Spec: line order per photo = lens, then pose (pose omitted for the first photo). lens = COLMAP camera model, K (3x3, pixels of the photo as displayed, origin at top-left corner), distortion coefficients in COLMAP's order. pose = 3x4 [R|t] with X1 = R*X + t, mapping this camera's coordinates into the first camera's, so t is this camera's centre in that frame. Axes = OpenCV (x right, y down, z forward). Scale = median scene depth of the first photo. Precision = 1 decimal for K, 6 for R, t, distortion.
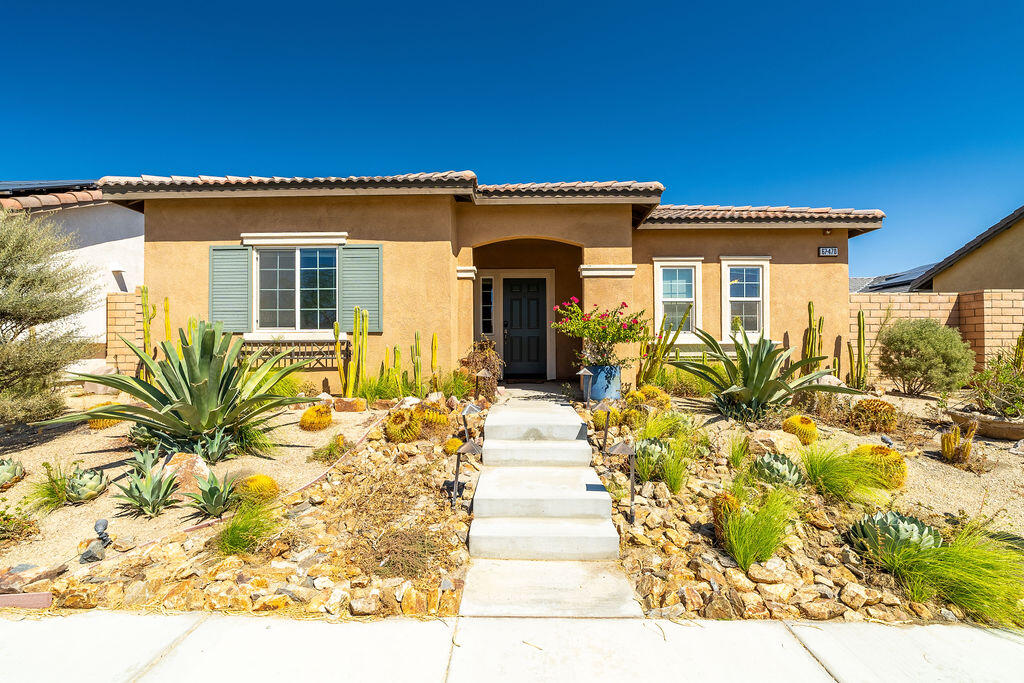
lens RADIAL K [[475.9, 0, 514.0], [0, 475.9, 345.5], [0, 0, 1]] dist [-0.001504, -0.000096]
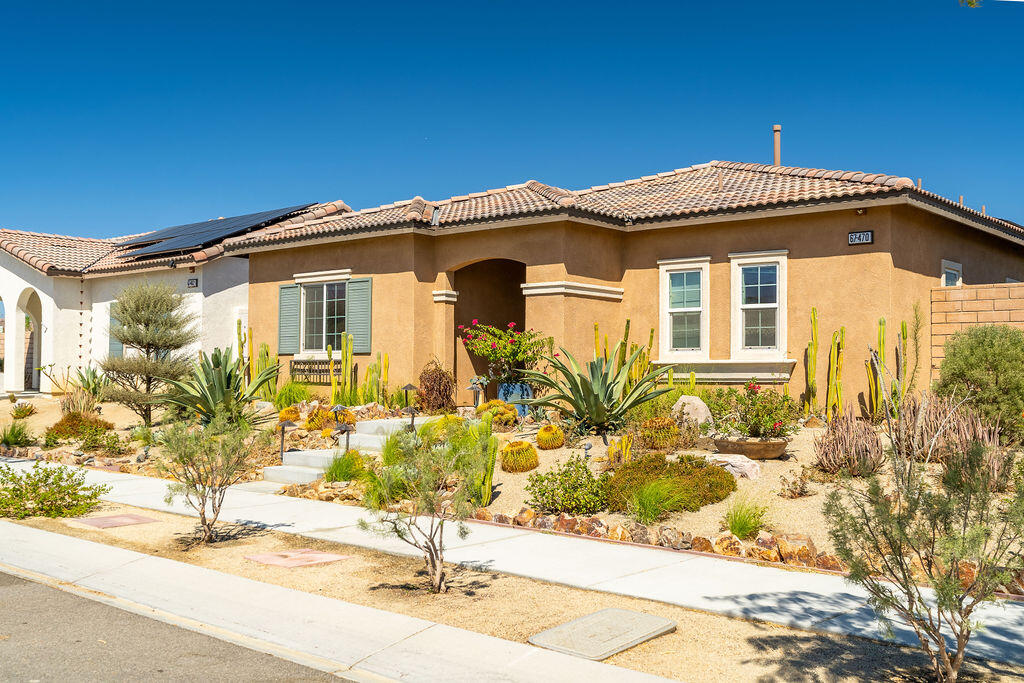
lens RADIAL K [[1031.2, 0, 512.0], [0, 1031.2, 341.5], [0, 0, 1]] dist [-0.005162, -0.000899]
pose [[0.773950, -0.014420, -0.633082, 1.566813], [-0.004289, 0.999598, -0.028012, 0.013075], [0.633232, 0.024395, 0.773577, -0.719972]]
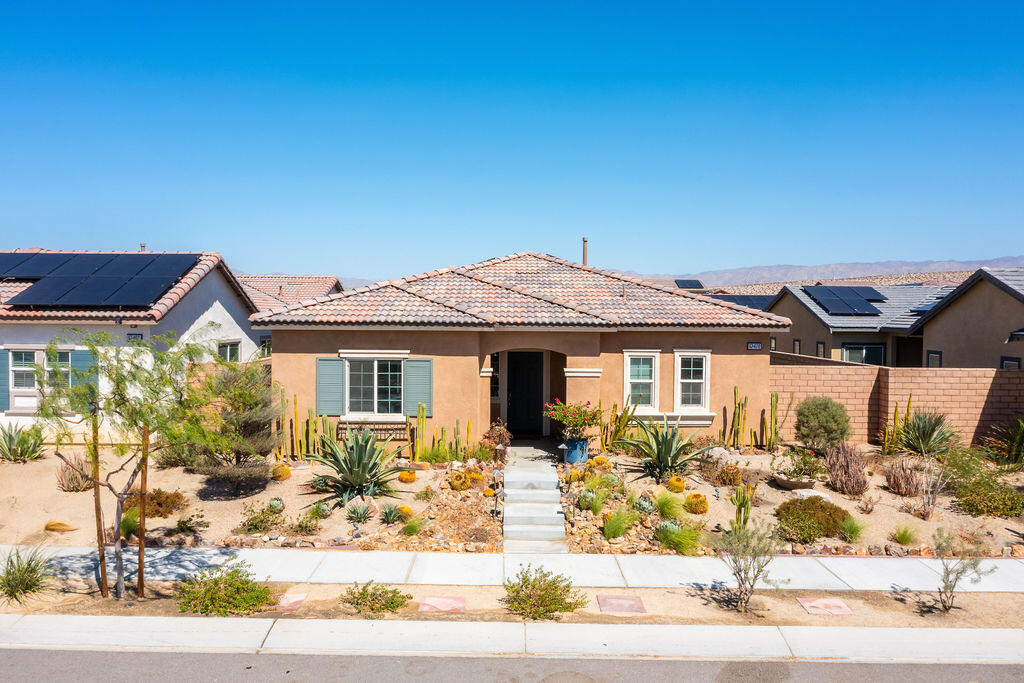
lens RADIAL K [[804.4, 0, 512.0], [0, 804.4, 341.5], [0, 0, 1]] dist [-0.025573, 0.000079]
pose [[0.999878, 0.009047, 0.012734, -0.056422], [-0.009539, 0.999187, 0.039176, -0.364953], [-0.012370, -0.039292, 0.999151, -1.541852]]
